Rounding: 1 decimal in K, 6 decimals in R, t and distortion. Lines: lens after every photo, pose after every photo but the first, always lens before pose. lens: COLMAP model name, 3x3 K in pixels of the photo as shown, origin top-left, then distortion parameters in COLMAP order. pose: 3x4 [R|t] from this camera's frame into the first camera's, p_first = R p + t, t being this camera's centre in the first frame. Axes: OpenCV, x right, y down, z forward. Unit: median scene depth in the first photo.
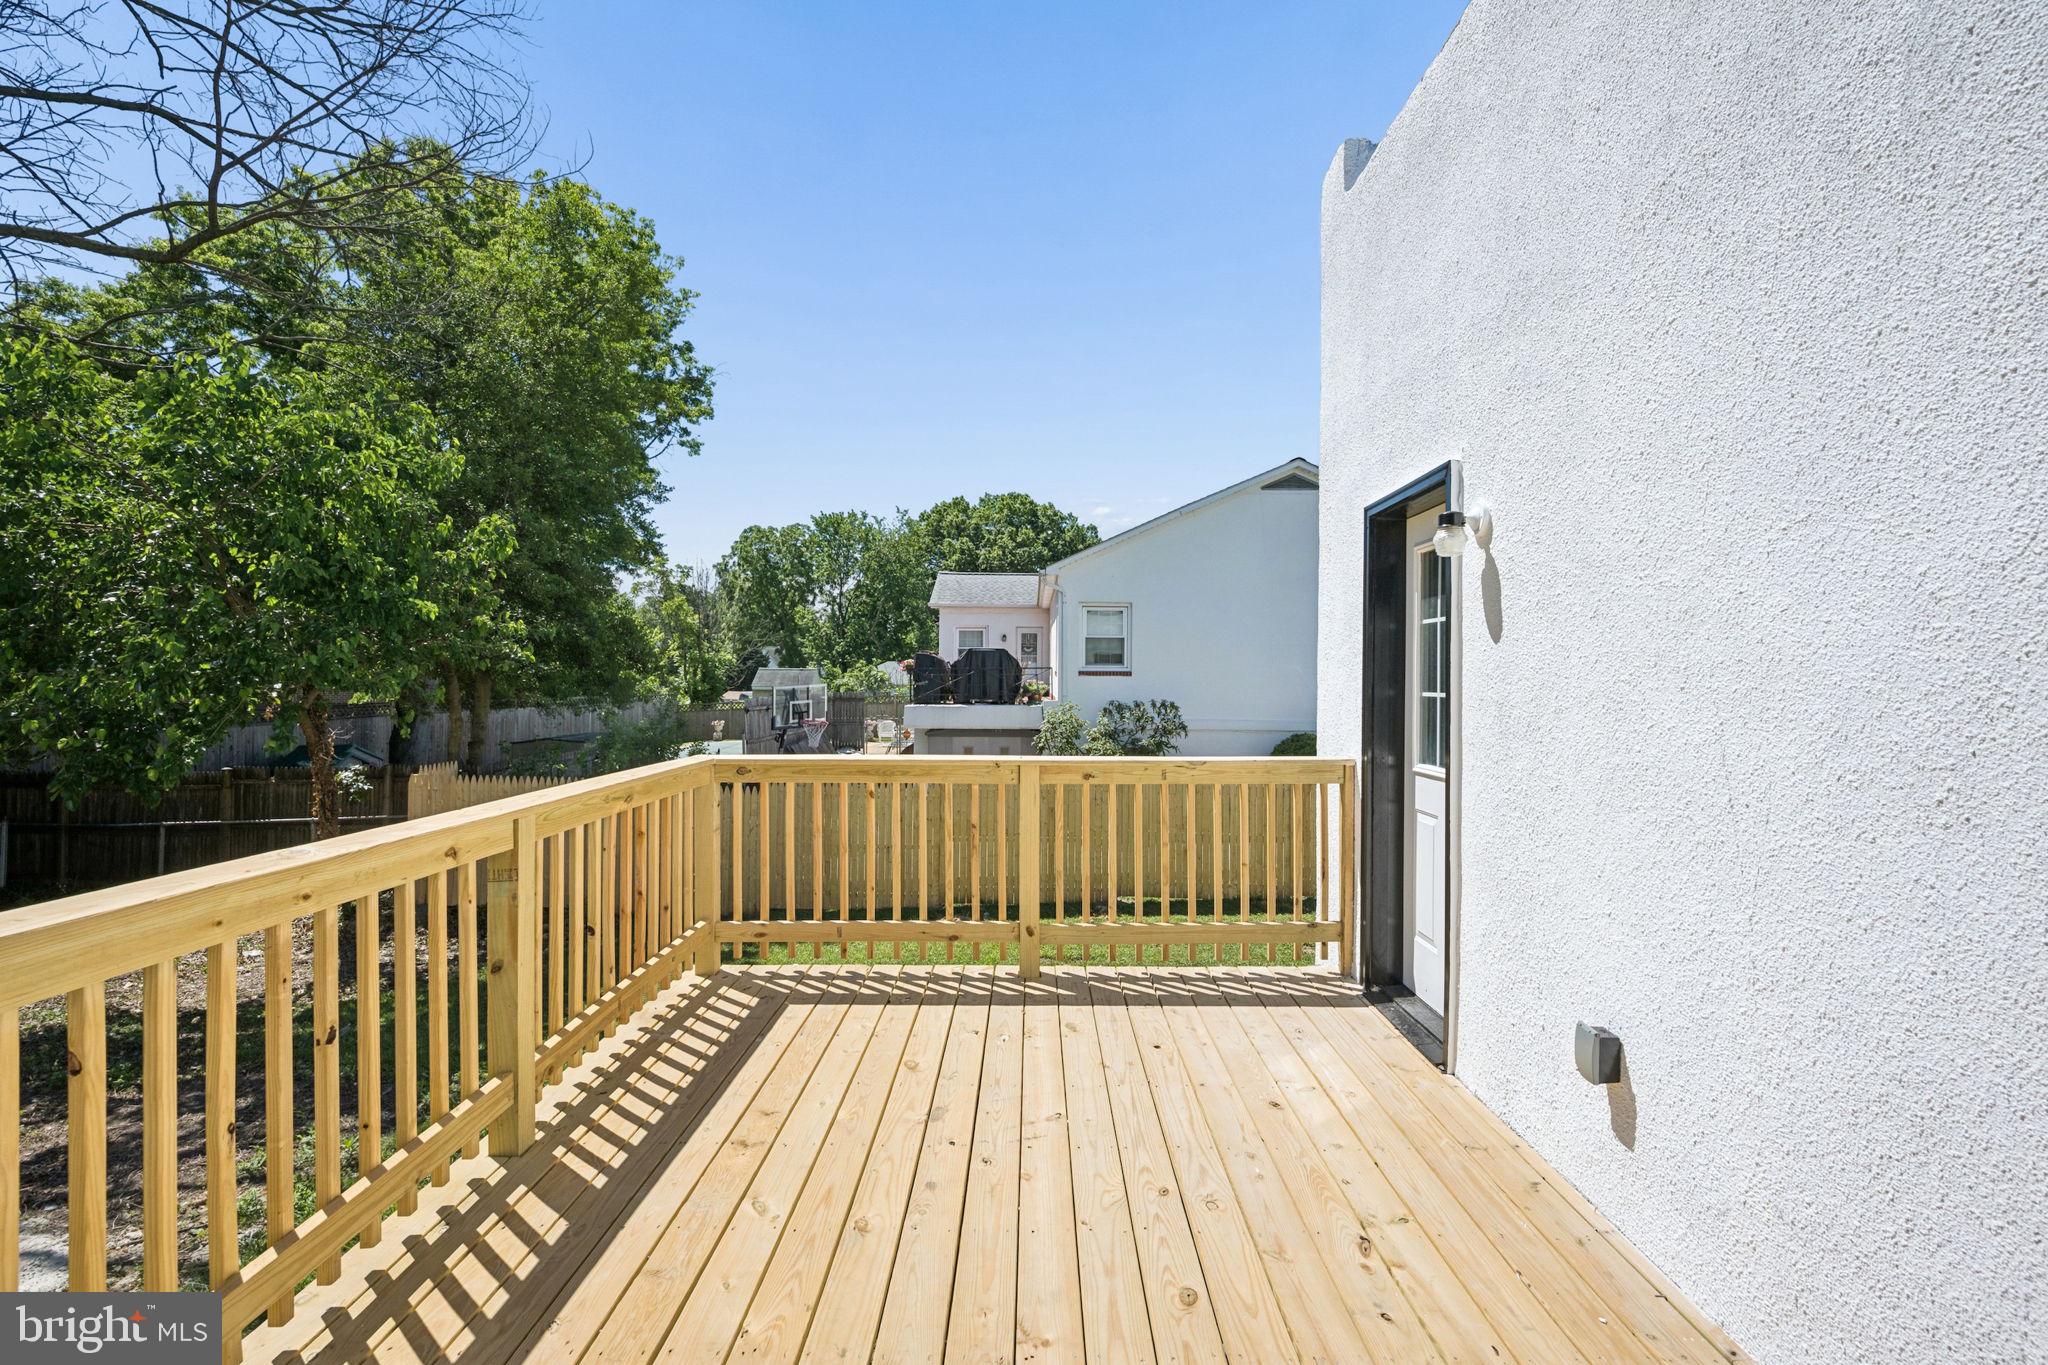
lens RADIAL K [[900.8, 0, 1024.7], [0, 900.8, 671.9], [0, 0, 1]] dist [-0.007110, 0.000011]
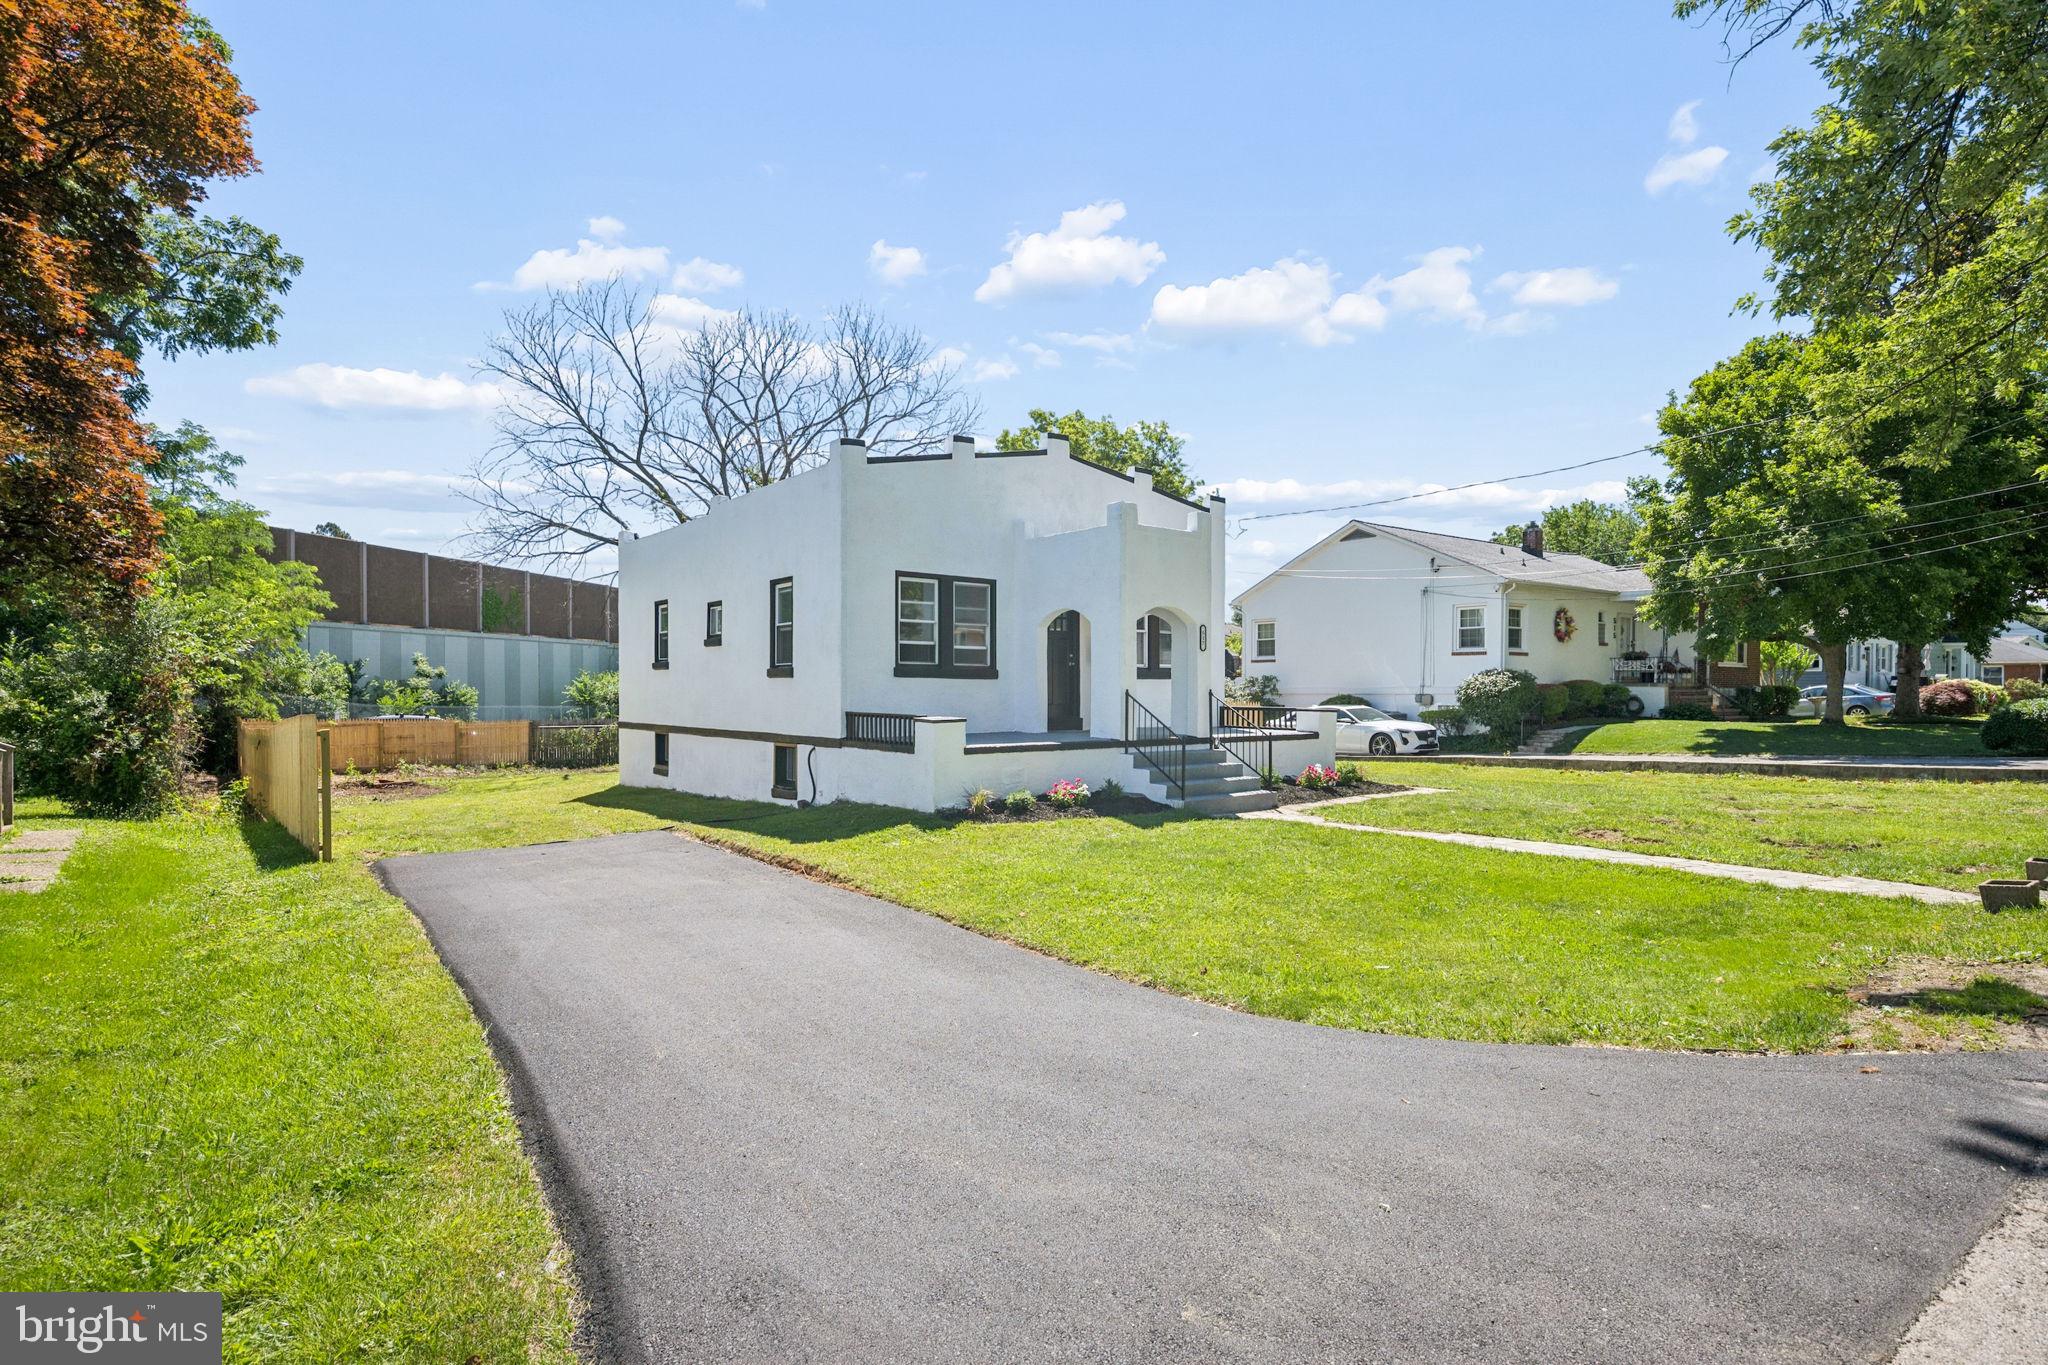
lens RADIAL K [[1063.5, 0, 1018.9], [0, 1063.5, 709.0], [0, 0, 1]] dist [-0.005046, -0.001590]
pose [[0.616695, 0.002697, -0.787198, 6.794992], [0.011907, 0.999848, 0.012753, 0.297532], [0.787112, -0.017238, 0.616569, -2.949243]]
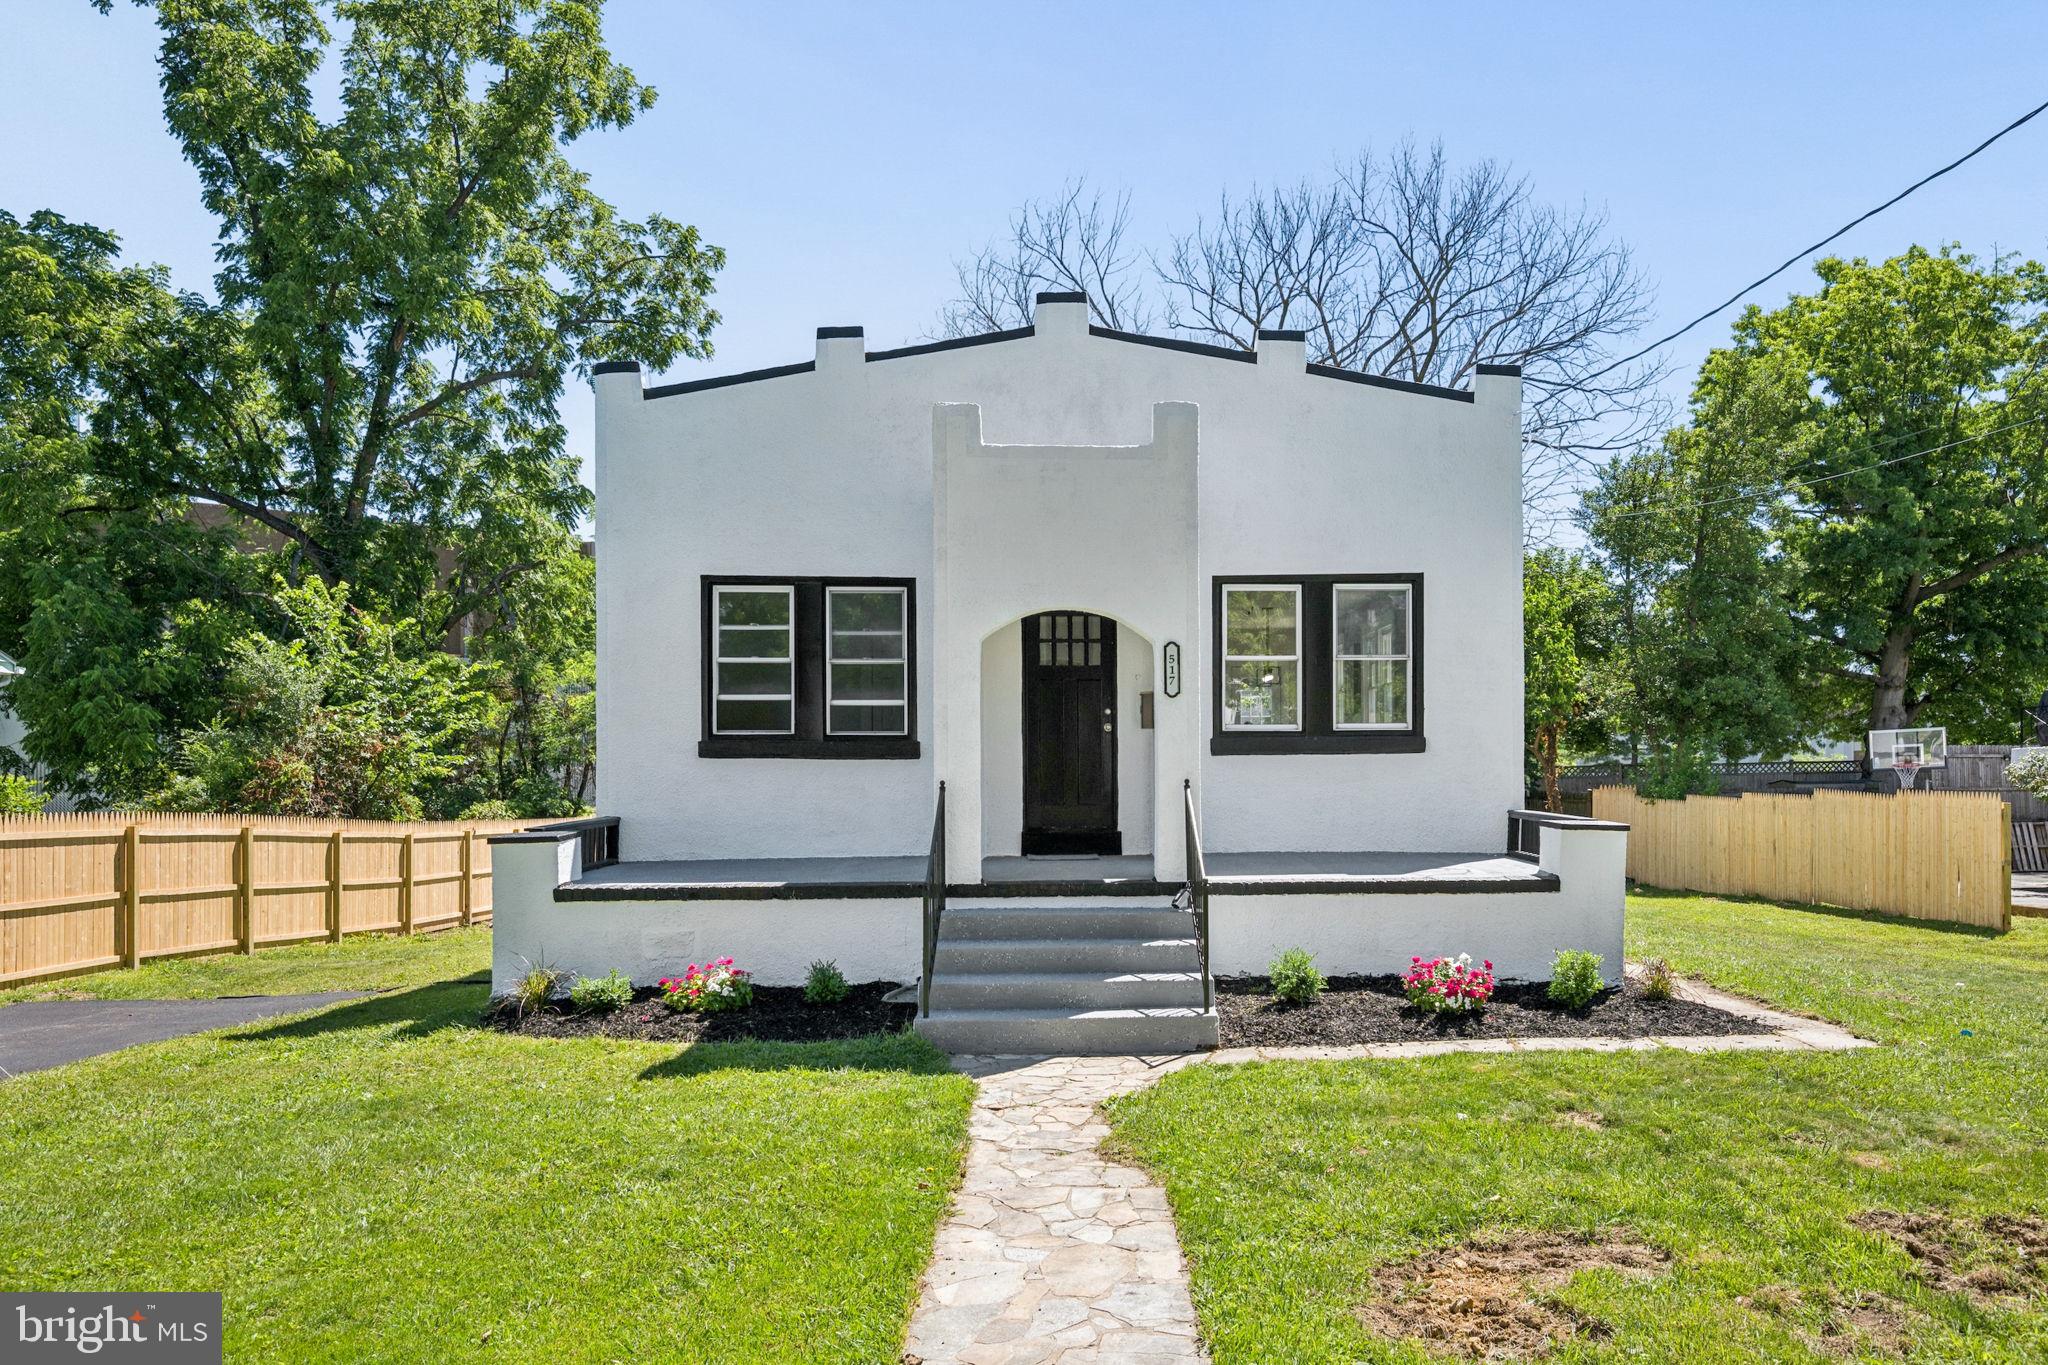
lens RADIAL K [[1531.8, 0, 1112.1], [0, 1531.8, 765.1], [0, 0, 1]] dist [0.003775, 0.002556]
pose [[0.052806, -0.011806, -0.998535, 6.762358], [0.012503, 0.999860, -0.011160, 0.286444], [0.998527, -0.011895, 0.052946, 0.027611]]
